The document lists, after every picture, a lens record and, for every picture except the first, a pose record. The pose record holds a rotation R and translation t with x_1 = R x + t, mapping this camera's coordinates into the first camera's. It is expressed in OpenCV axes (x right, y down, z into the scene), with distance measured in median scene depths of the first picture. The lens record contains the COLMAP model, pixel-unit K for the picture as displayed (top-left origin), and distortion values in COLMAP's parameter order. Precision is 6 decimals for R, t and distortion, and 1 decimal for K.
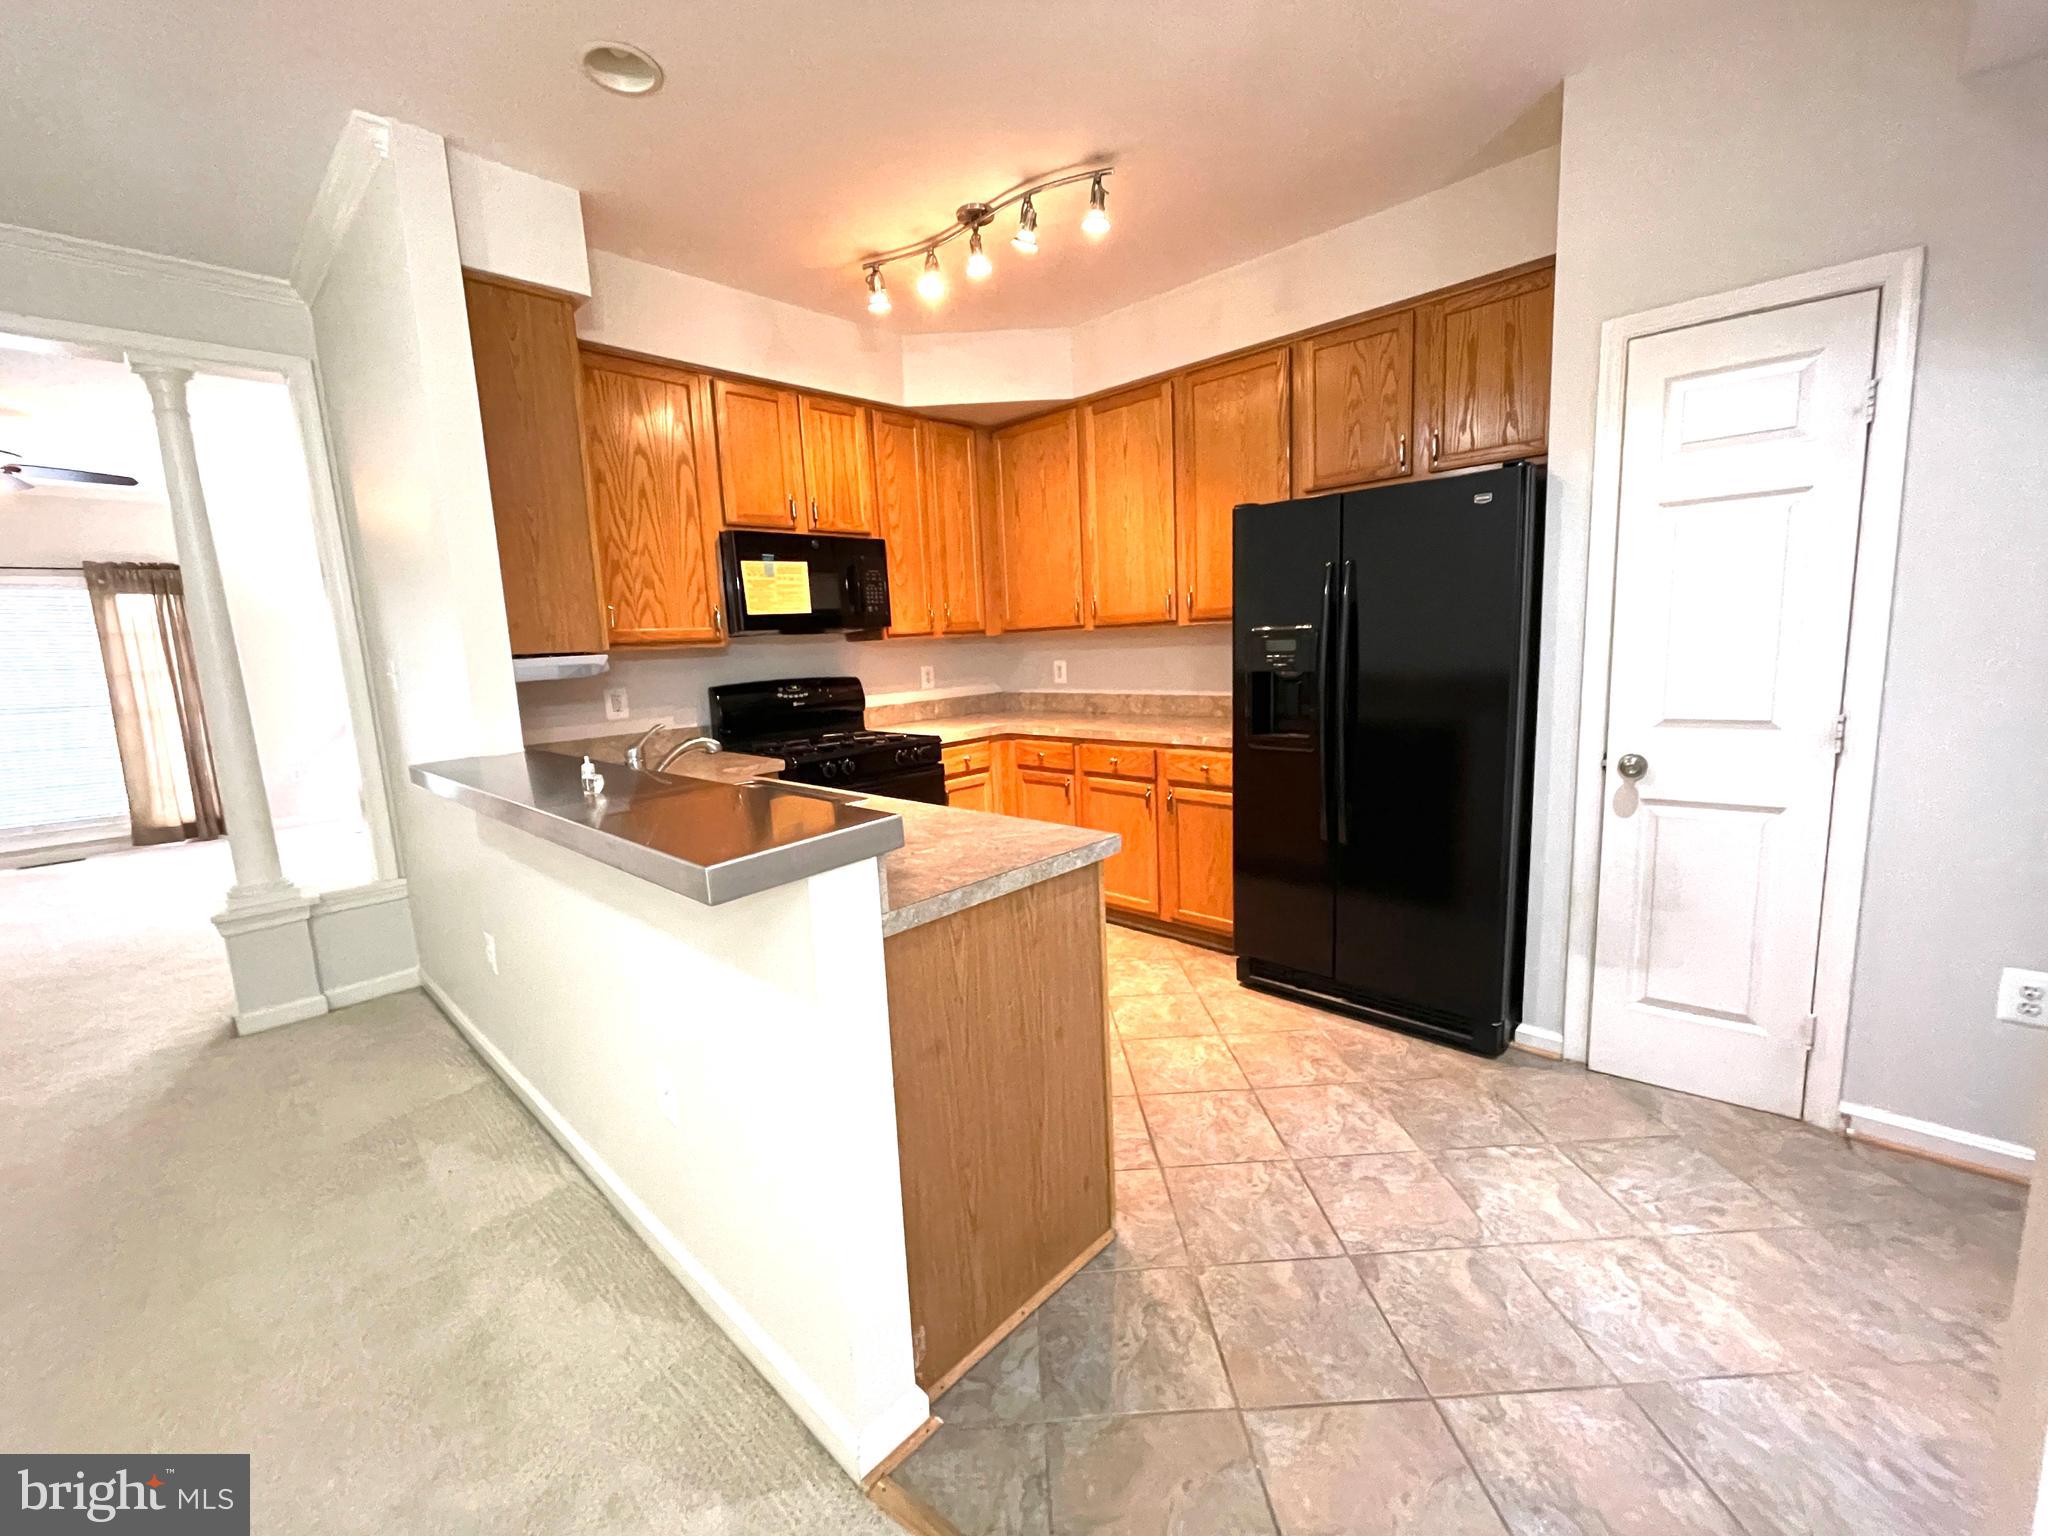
lens RADIAL K [[830.8, 0, 1022.6], [0, 830.8, 764.7], [0, 0, 1]] dist [-0.007677, -0.000736]
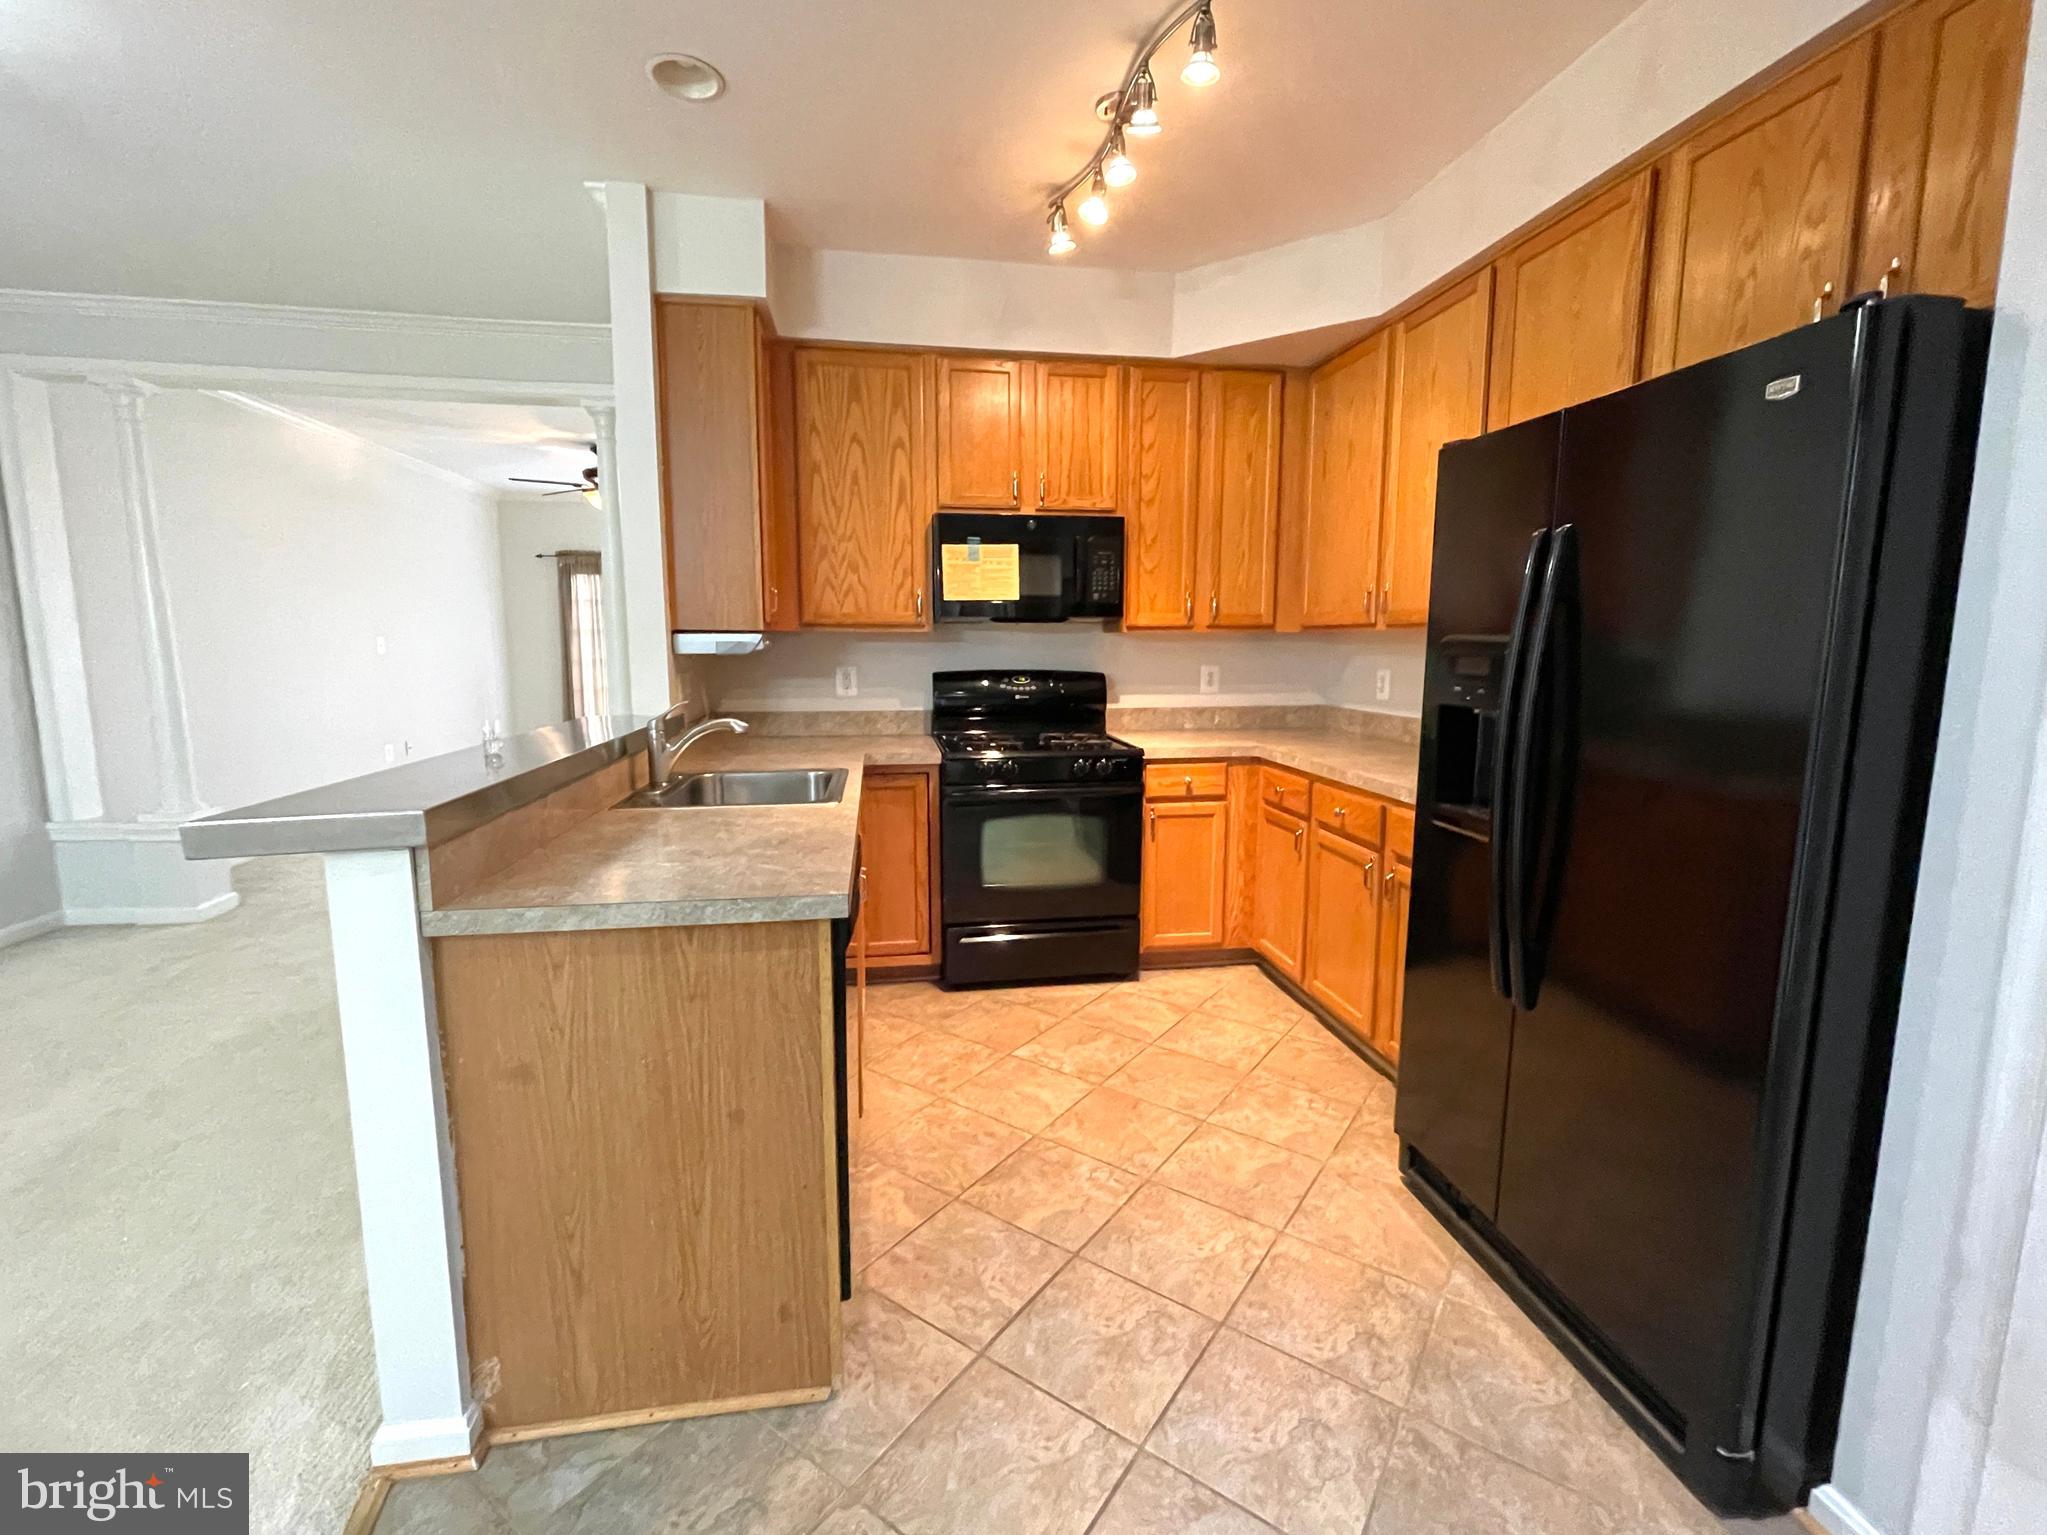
lens RADIAL K [[892.2, 0, 1020.3], [0, 892.2, 761.2], [0, 0, 1]] dist [-0.004002, 0.001974]
pose [[0.791617, 0.127722, -0.597519, 0.377836], [-0.128562, 0.990834, 0.041472, -0.048344], [0.597339, 0.043988, 0.800782, 0.225440]]
